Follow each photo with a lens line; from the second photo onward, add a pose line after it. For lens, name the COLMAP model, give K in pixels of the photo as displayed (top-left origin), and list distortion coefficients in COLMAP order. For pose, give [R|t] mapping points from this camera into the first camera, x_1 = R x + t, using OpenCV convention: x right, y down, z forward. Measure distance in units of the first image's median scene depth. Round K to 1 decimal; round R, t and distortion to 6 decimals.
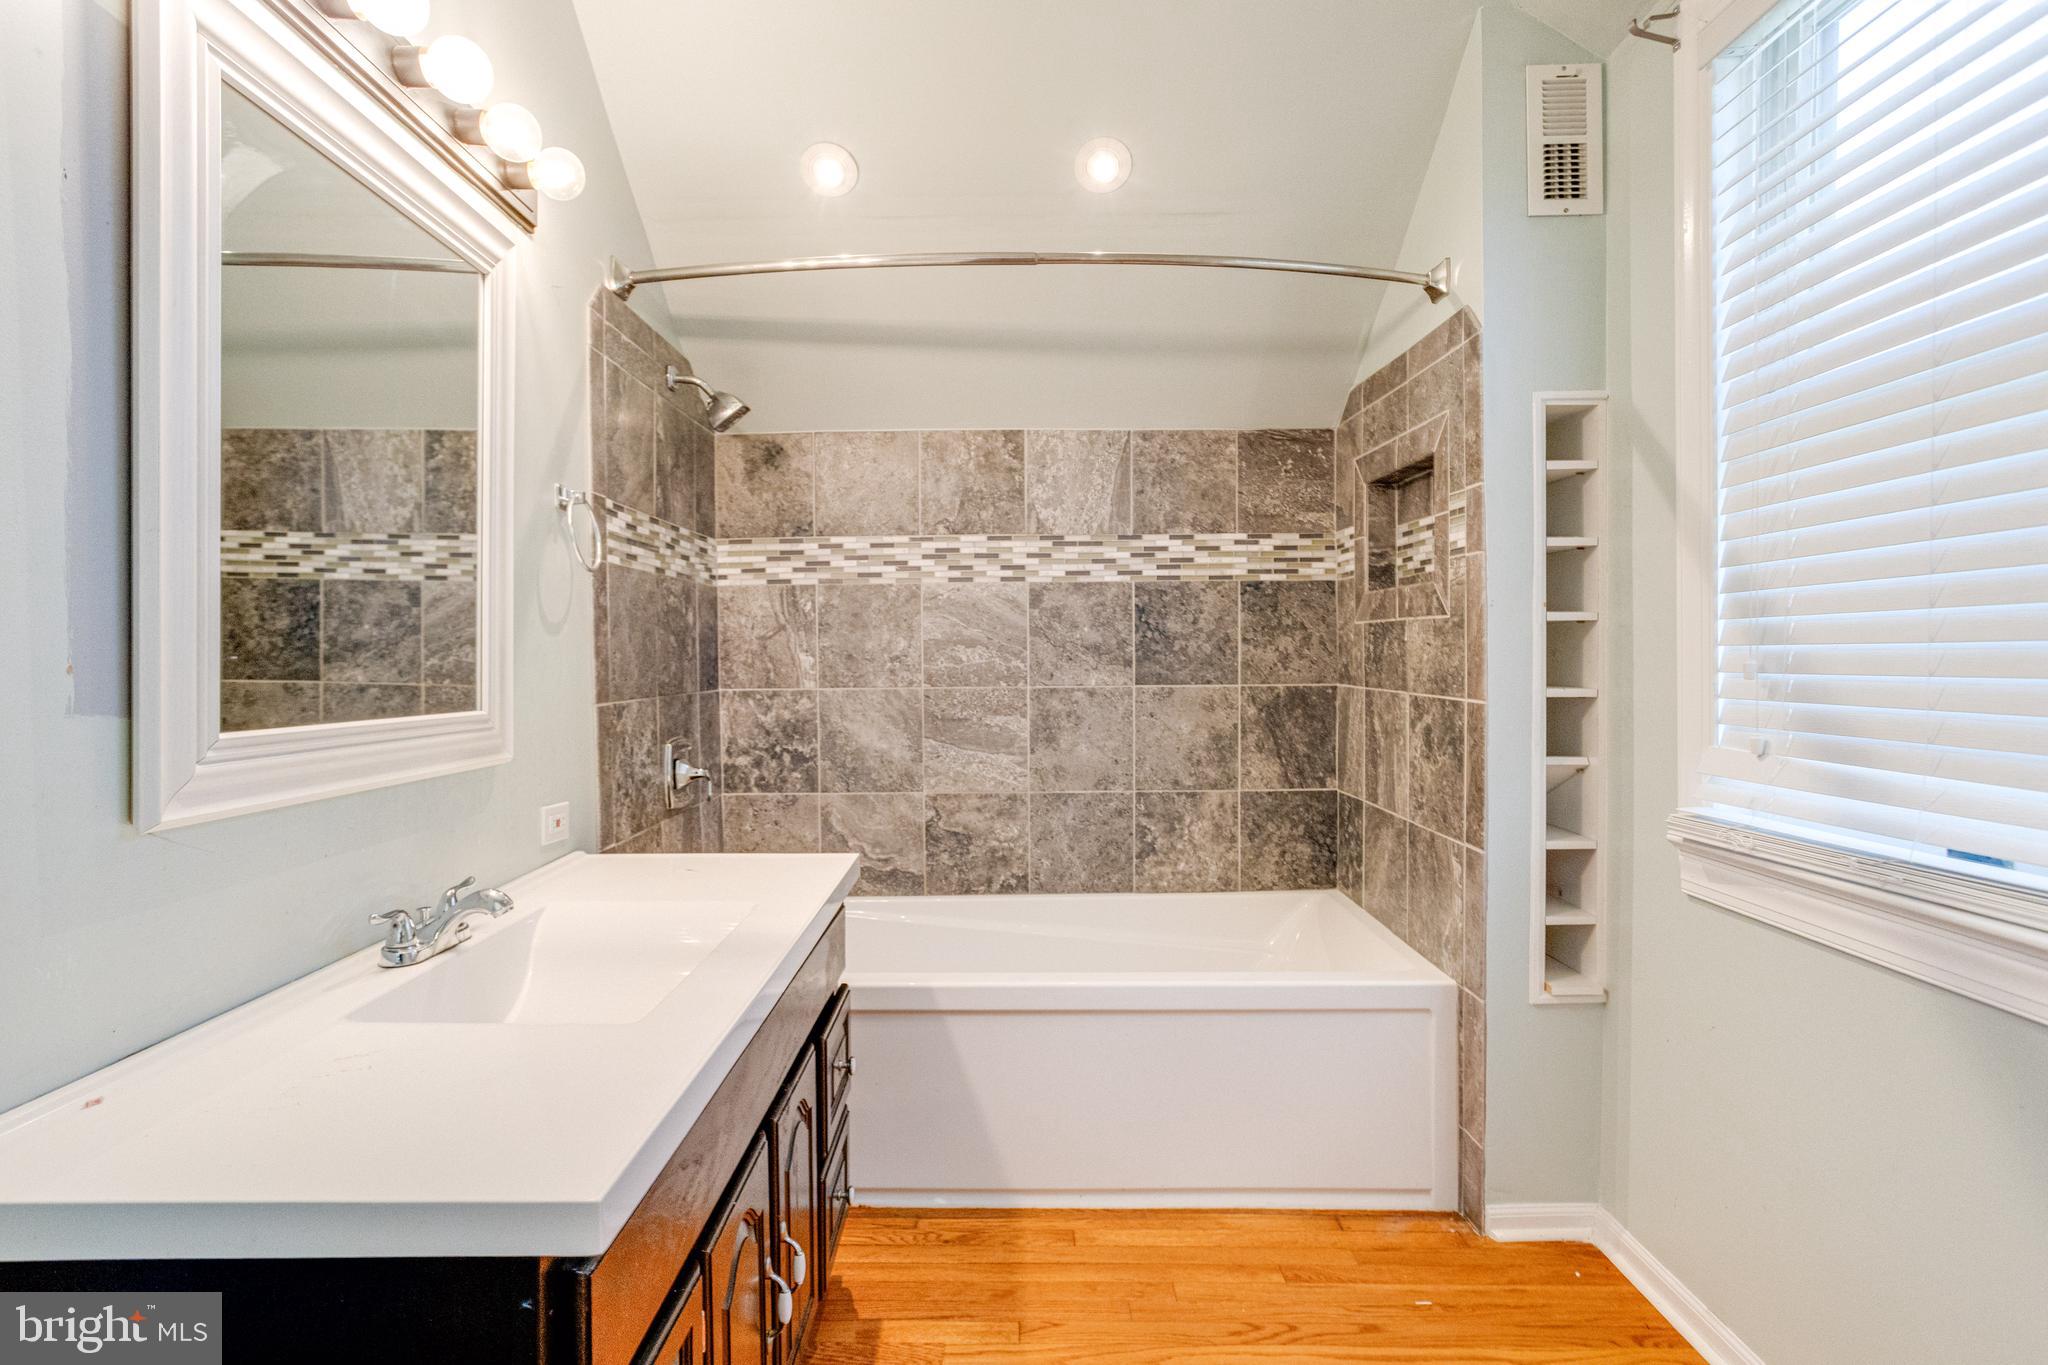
lens RADIAL K [[1000.6, 0, 1019.4], [0, 1000.6, 646.4], [0, 0, 1]] dist [-0.059743, 0.037978]
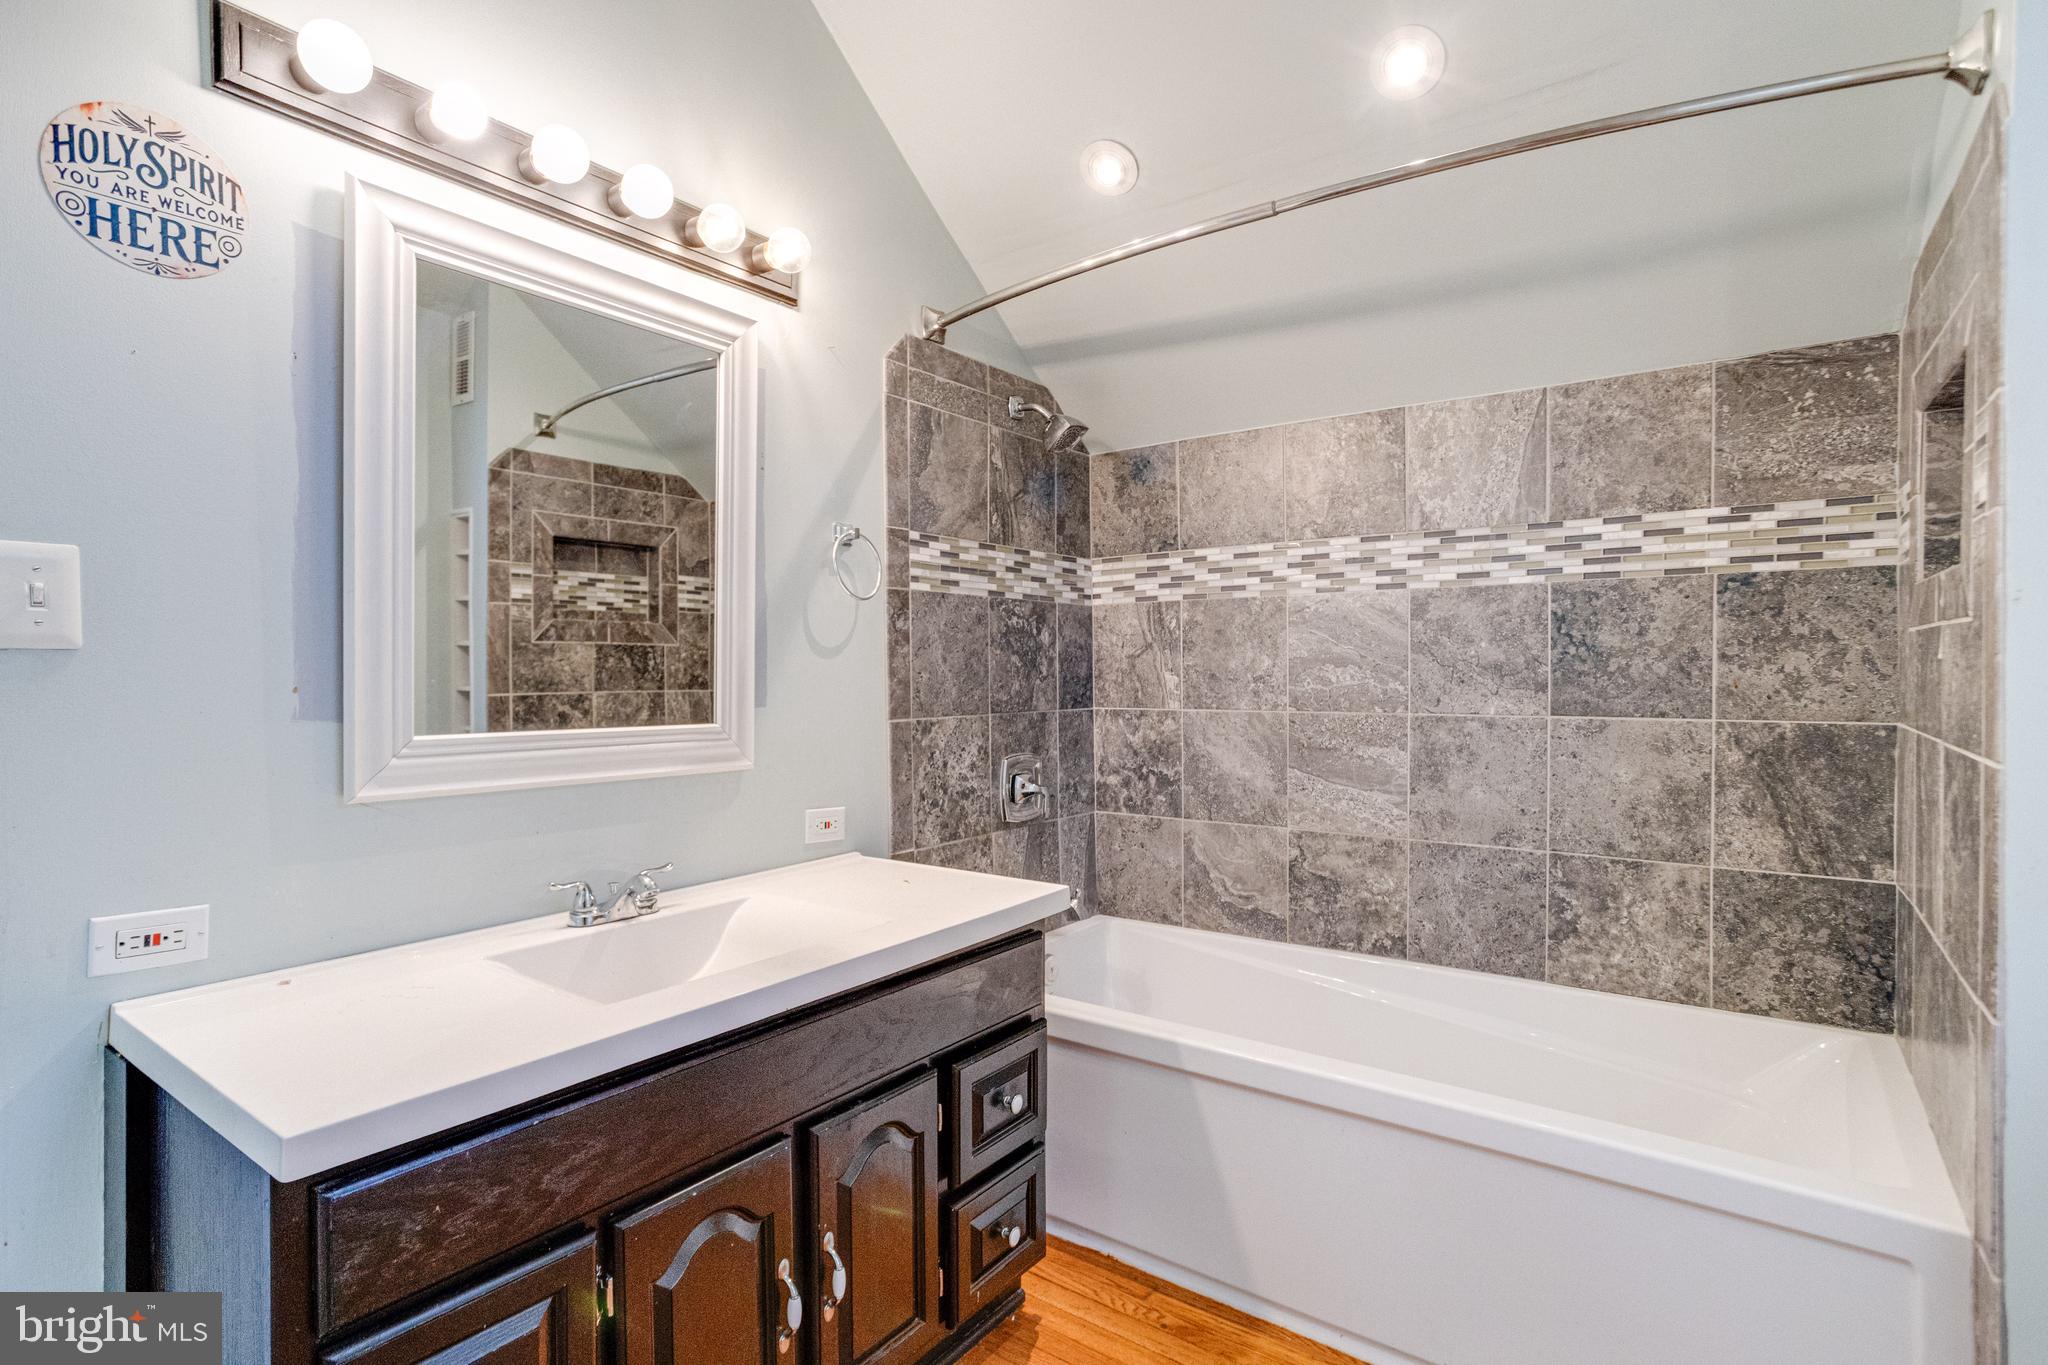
lens RADIAL K [[1012.1, 0, 1013.9], [0, 1012.1, 674.9], [0, 0, 1]] dist [-0.035679, 0.025705]
pose [[0.806271, 0.006592, -0.591510, 0.240865], [0.002505, 0.999891, 0.014558, -0.005277], [0.591541, -0.013219, 0.806166, 0.124365]]
